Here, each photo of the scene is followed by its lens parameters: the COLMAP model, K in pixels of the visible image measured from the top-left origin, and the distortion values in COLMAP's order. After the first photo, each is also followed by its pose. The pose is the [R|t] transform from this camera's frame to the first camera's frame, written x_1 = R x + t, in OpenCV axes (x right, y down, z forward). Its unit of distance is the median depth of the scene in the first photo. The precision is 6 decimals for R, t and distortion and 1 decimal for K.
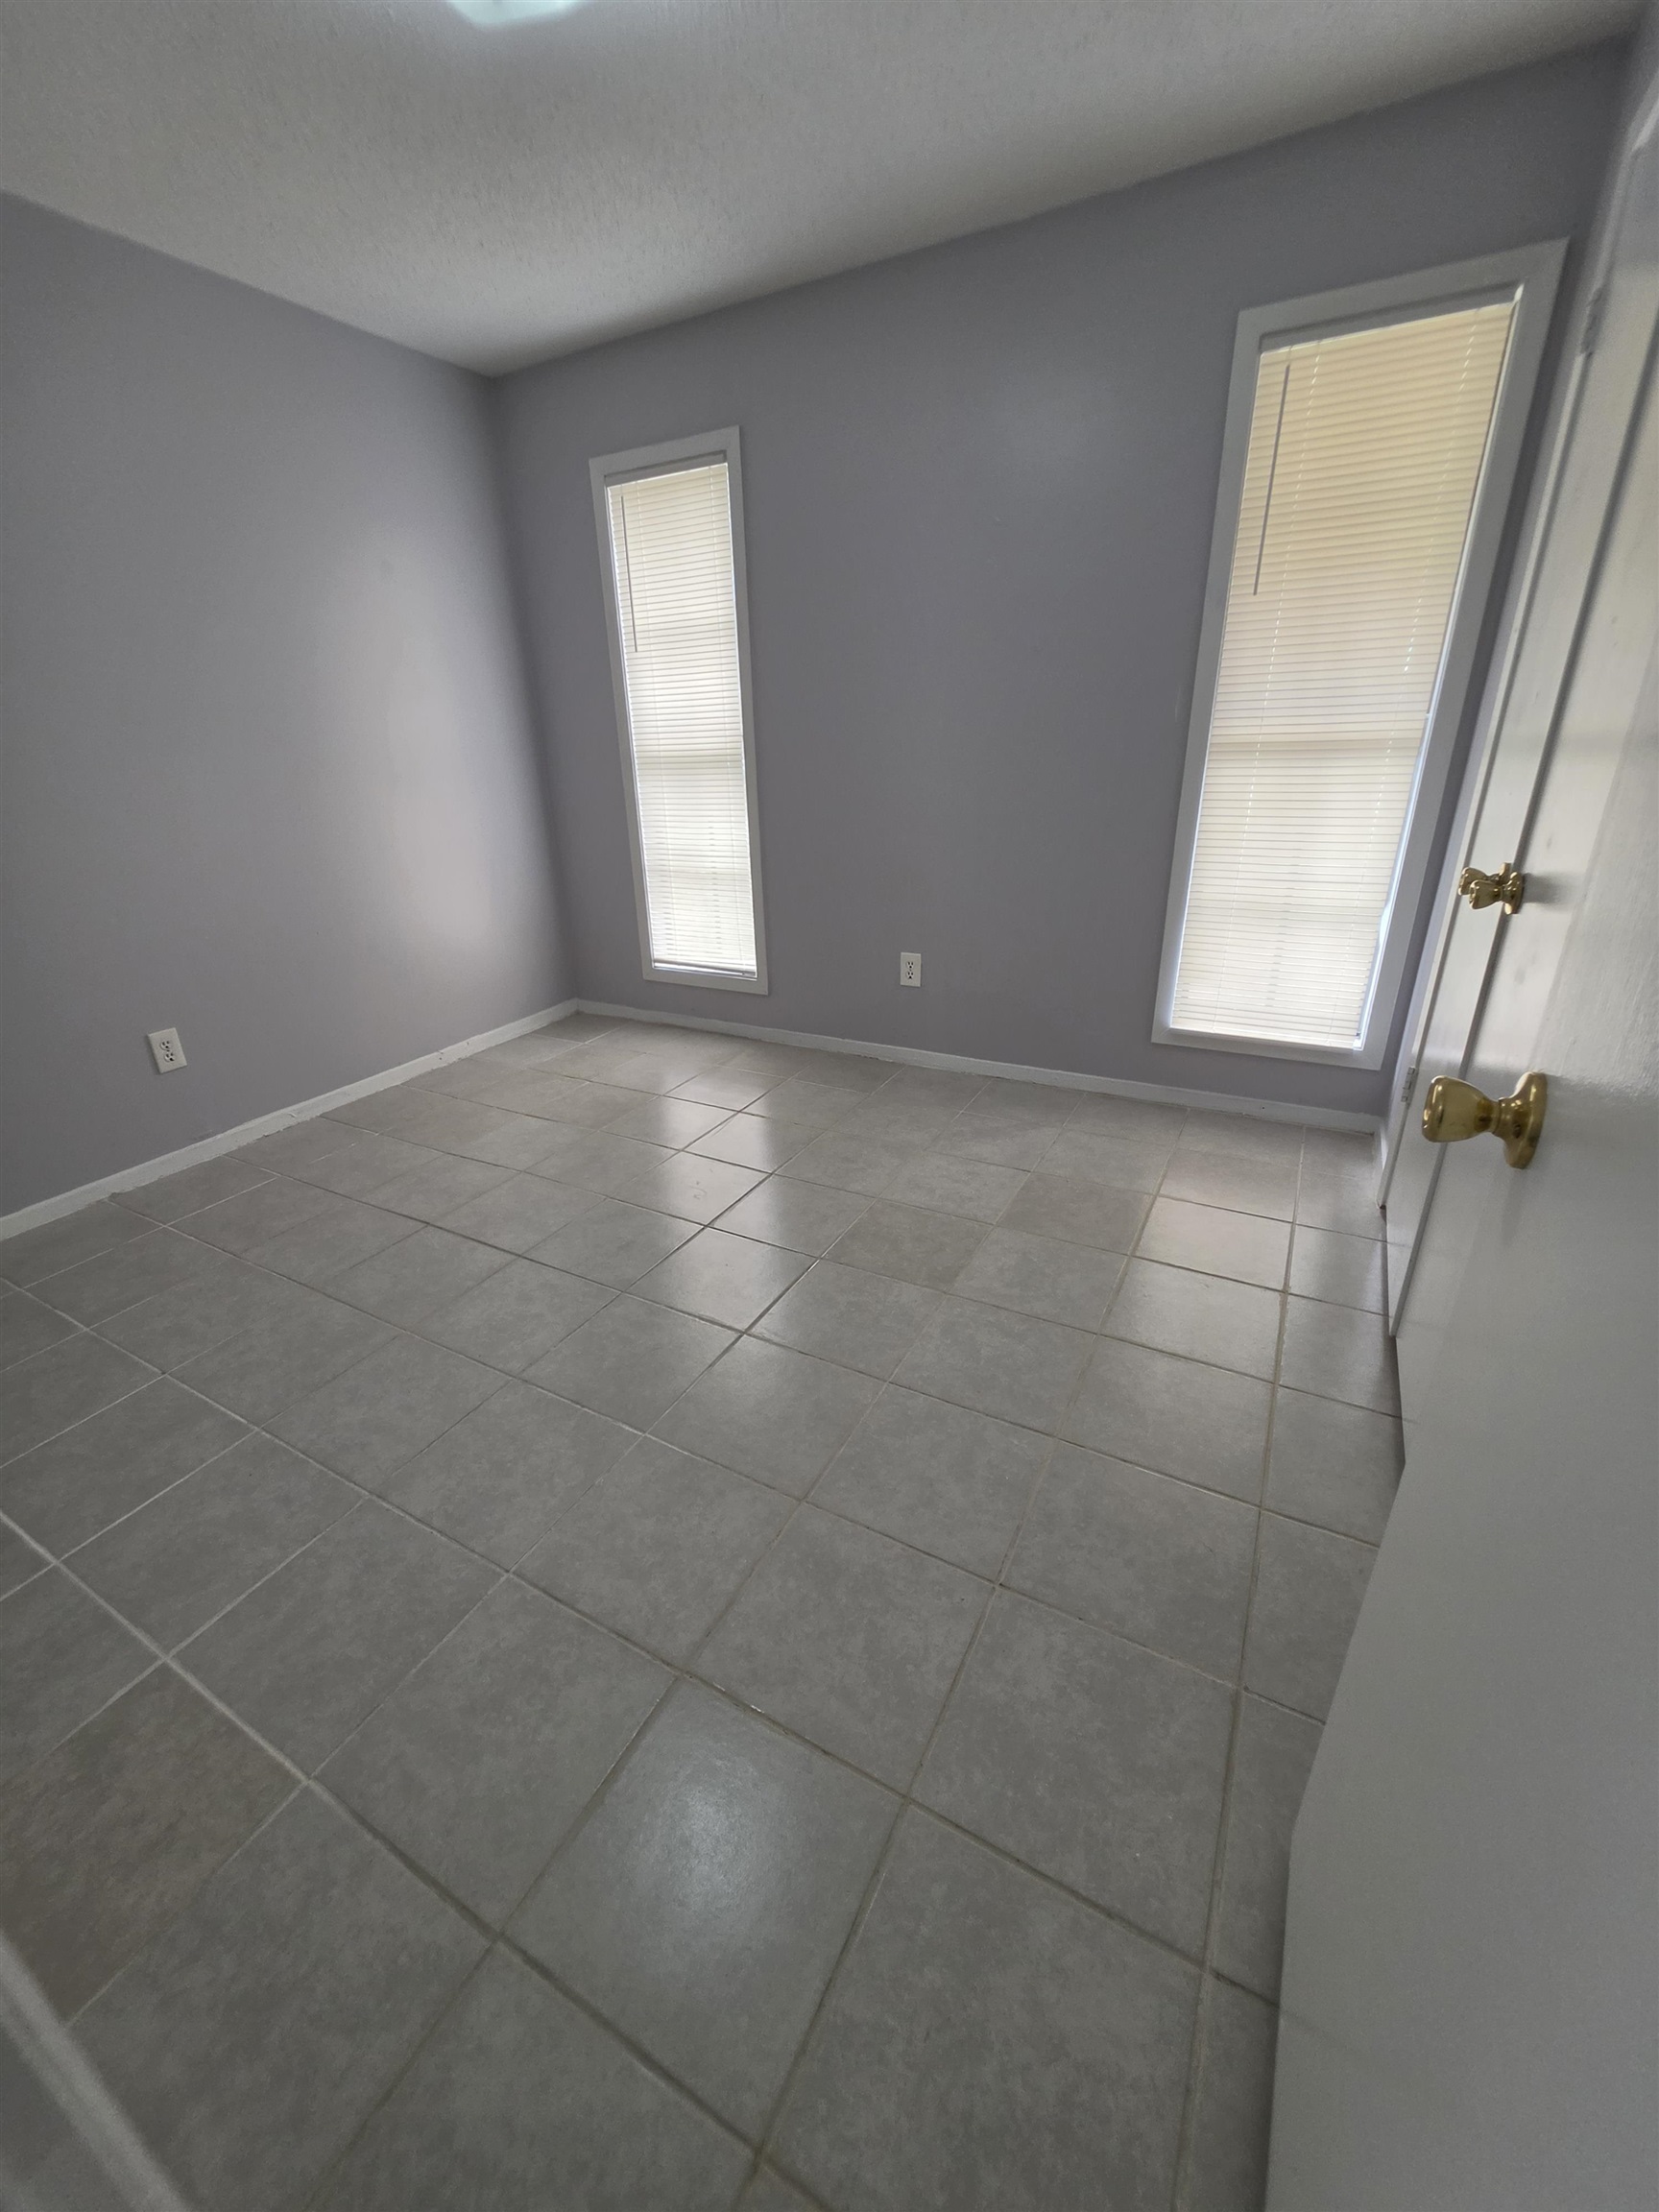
lens RADIAL K [[888.4, 0, 820.5], [0, 888.4, 1108.2], [0, 0, 1]] dist [-0.007441, 0.001875]
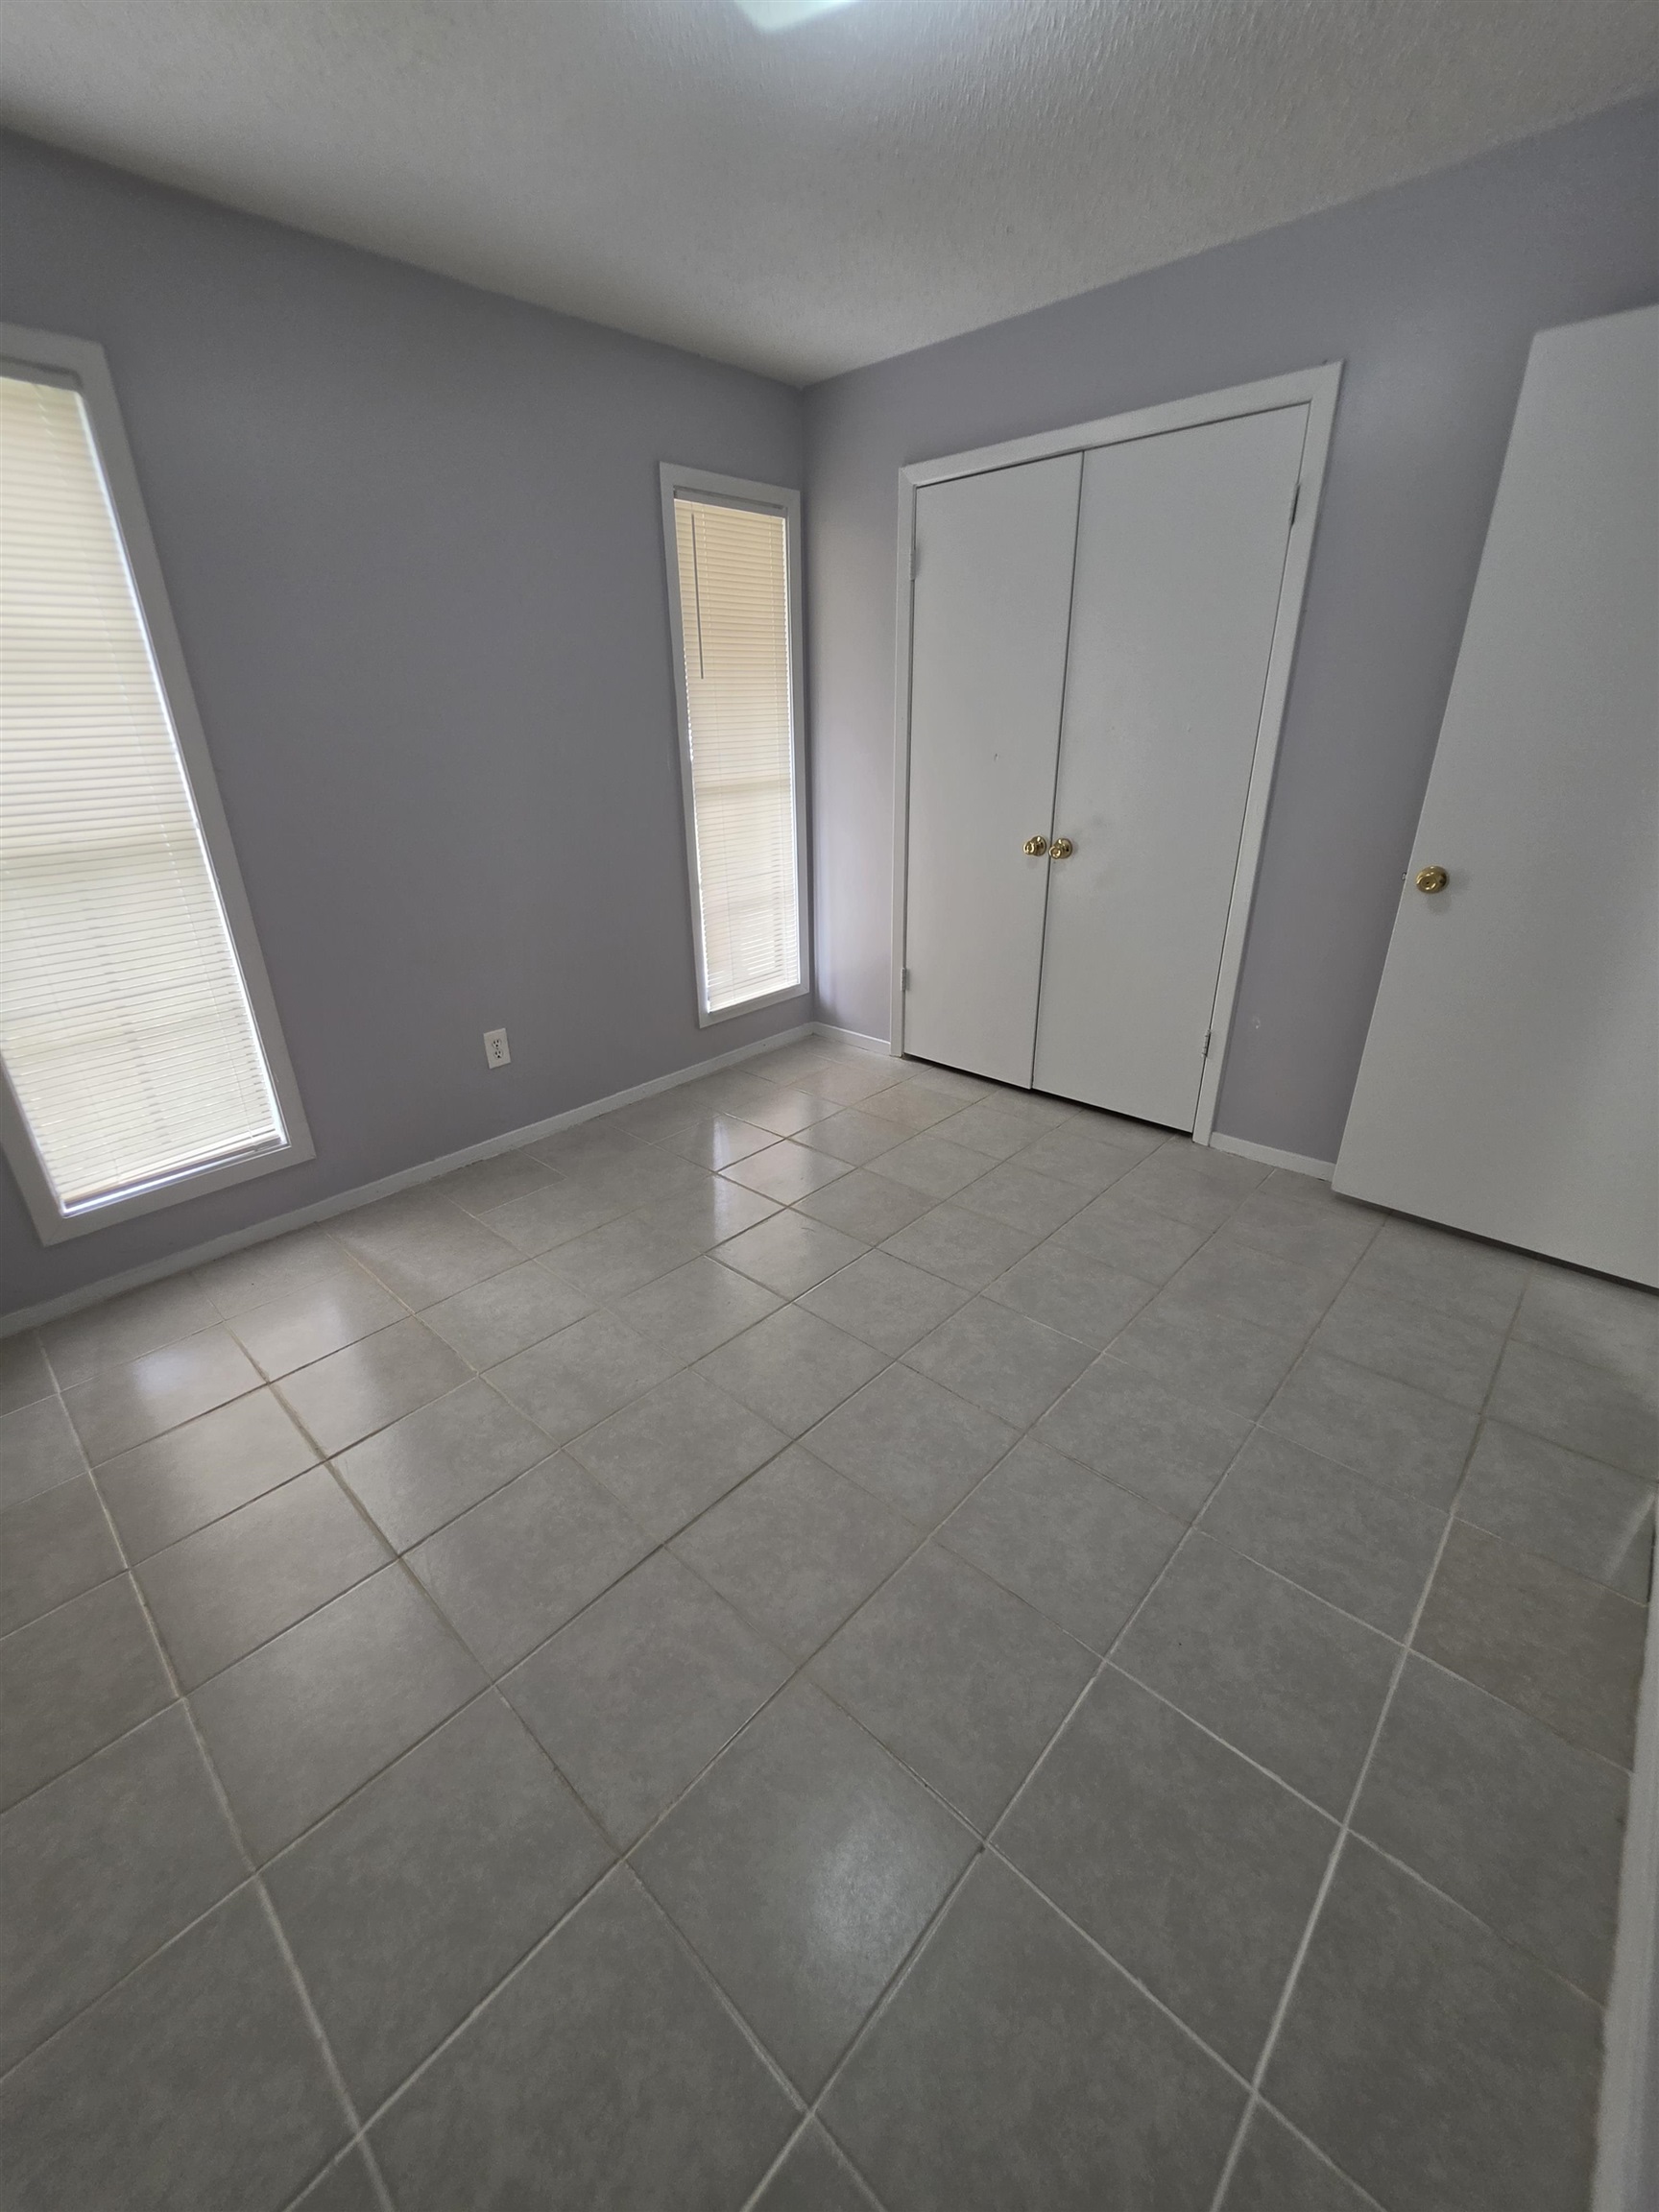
lens RADIAL K [[888.4, 0, 783.2], [0, 888.4, 1106.6], [0, 0, 1]] dist [-0.007441, 0.001875]
pose [[0.254464, -0.364286, 0.895848, -1.154707], [0.396274, 0.884278, 0.247021, -0.371739], [-0.882165, 0.292143, 0.369374, 0.748852]]
